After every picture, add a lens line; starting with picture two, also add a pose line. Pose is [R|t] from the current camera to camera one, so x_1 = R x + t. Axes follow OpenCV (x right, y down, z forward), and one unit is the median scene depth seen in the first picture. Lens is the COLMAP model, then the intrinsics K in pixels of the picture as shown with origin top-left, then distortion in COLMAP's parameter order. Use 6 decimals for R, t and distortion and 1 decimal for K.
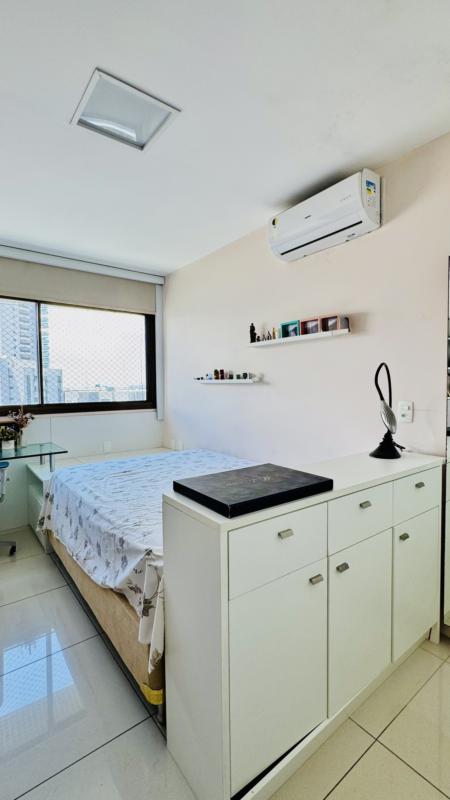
lens RADIAL K [[358.5, 0, 224.7], [0, 358.5, 397.5], [0, 0, 1]] dist [0.003696, -0.002117]
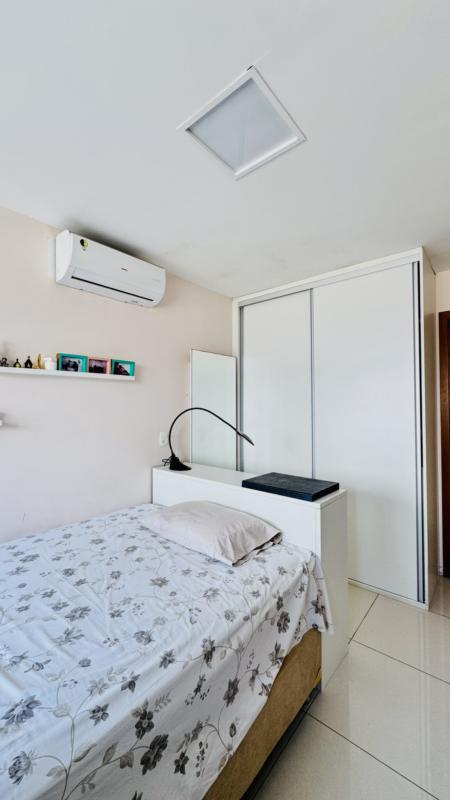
lens RADIAL K [[318.7, 0, 225.2], [0, 318.7, 400.1], [0, 0, 1]] dist [-0.016473, -0.000215]
pose [[-0.197825, 0.032272, 0.979706, -0.723812], [0.049367, 0.998518, -0.022923, -0.067781], [-0.978993, 0.043831, -0.199125, 0.869195]]
